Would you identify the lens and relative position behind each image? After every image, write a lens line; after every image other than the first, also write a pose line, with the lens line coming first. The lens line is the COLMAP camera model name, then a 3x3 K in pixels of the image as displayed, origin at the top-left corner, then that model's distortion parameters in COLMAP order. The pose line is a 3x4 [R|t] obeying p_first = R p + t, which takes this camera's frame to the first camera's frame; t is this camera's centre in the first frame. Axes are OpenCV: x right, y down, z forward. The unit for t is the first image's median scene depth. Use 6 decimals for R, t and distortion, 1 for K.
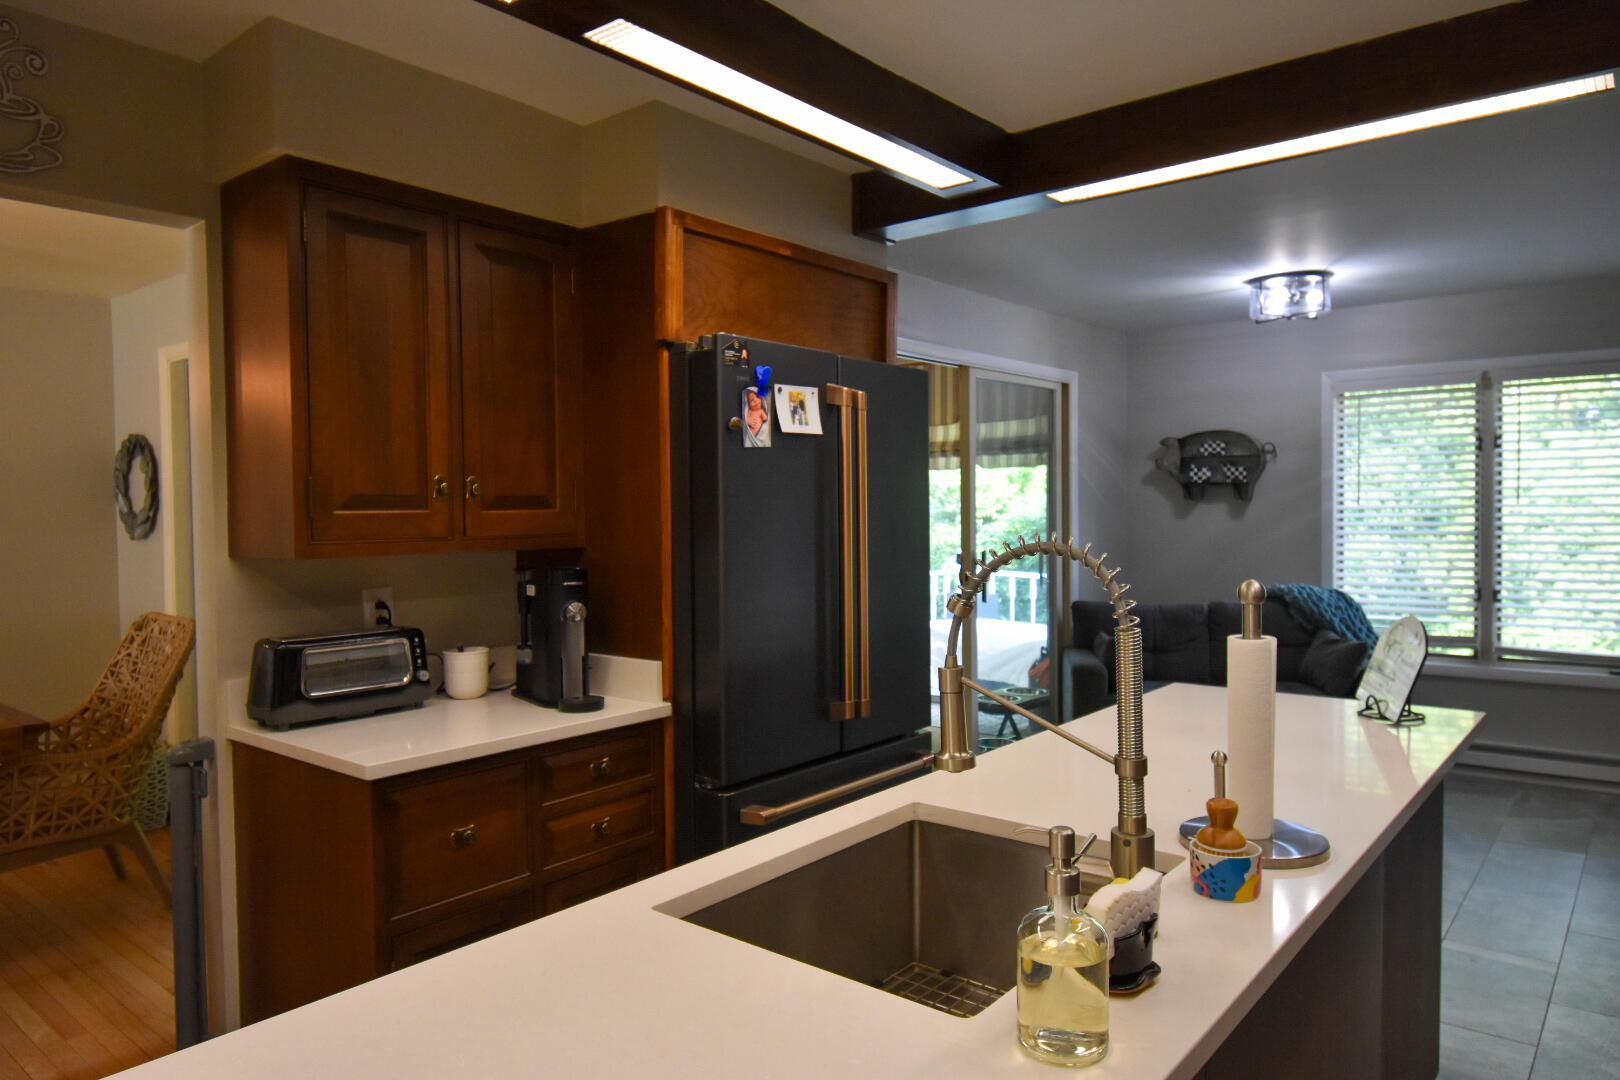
lens RADIAL K [[1045.0, 0, 810.5], [0, 1045.0, 535.6], [0, 0, 1]] dist [0.000910, 0.000314]
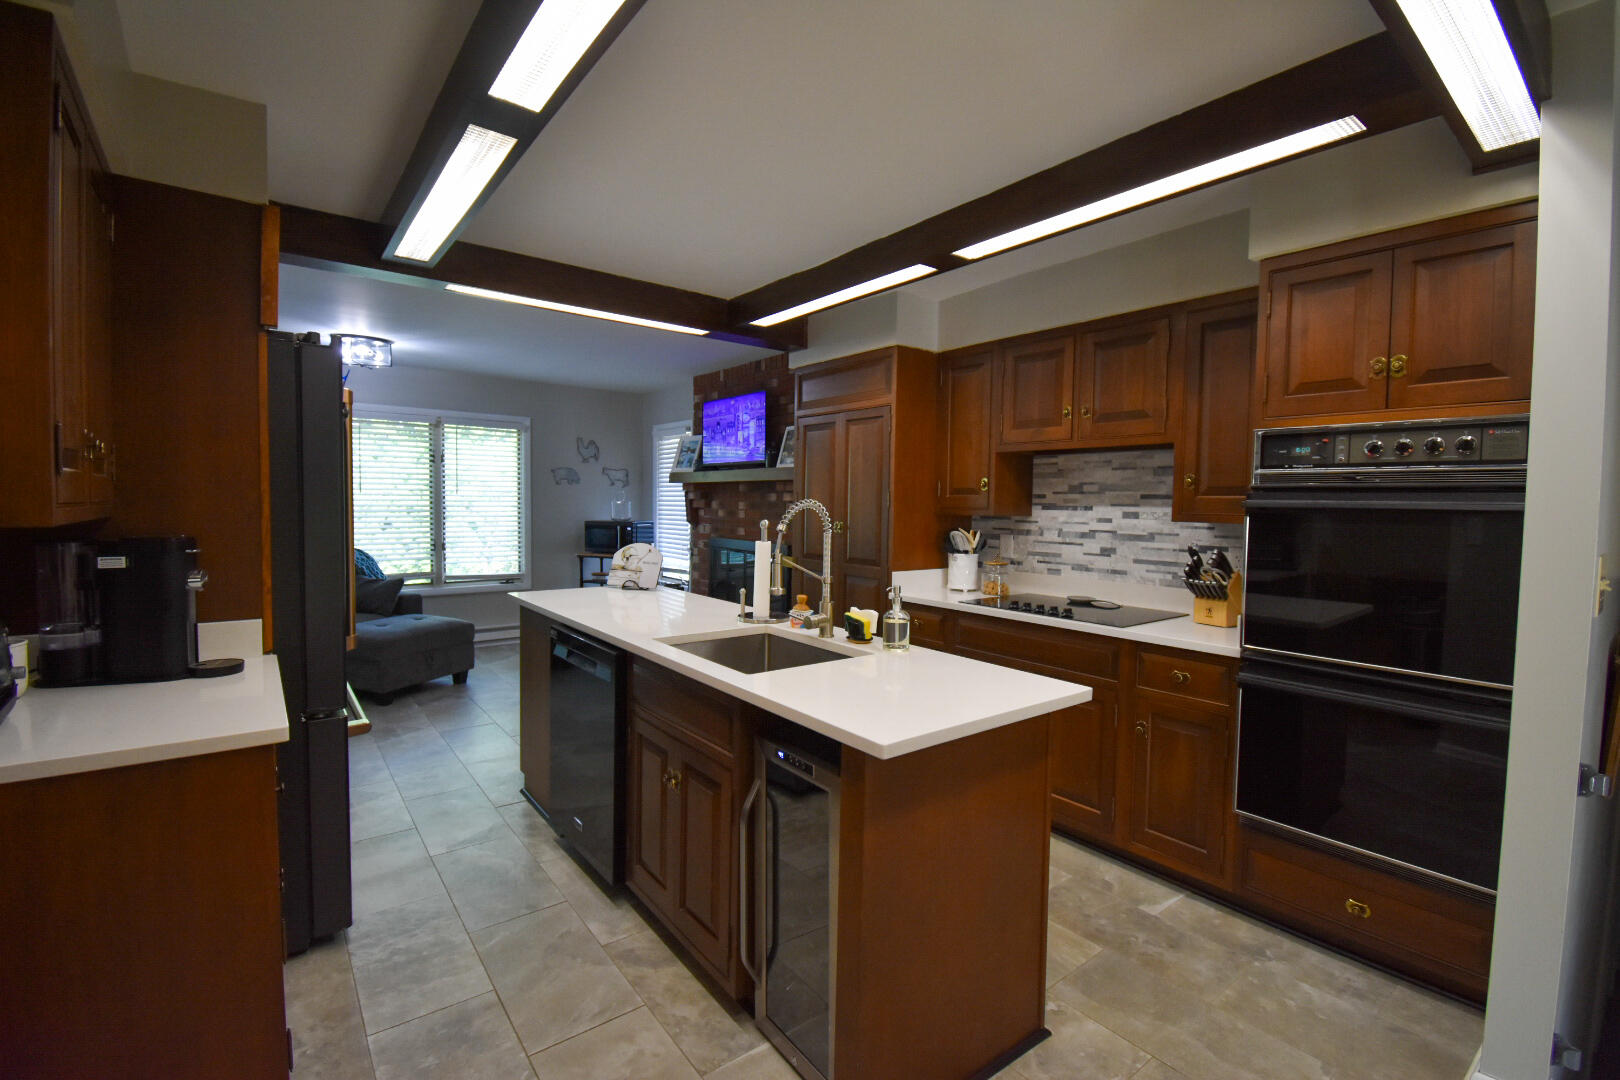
lens RADIAL K [[712.5, 0, 810.0], [0, 712.5, 540.0], [0, 0, 1]] dist [0.000351, 0.000004]
pose [[0.214302, -0.038578, 0.976005, -0.377769], [0.010806, 0.999252, 0.037124, 0.008813], [-0.976708, 0.002591, 0.214559, 0.147674]]
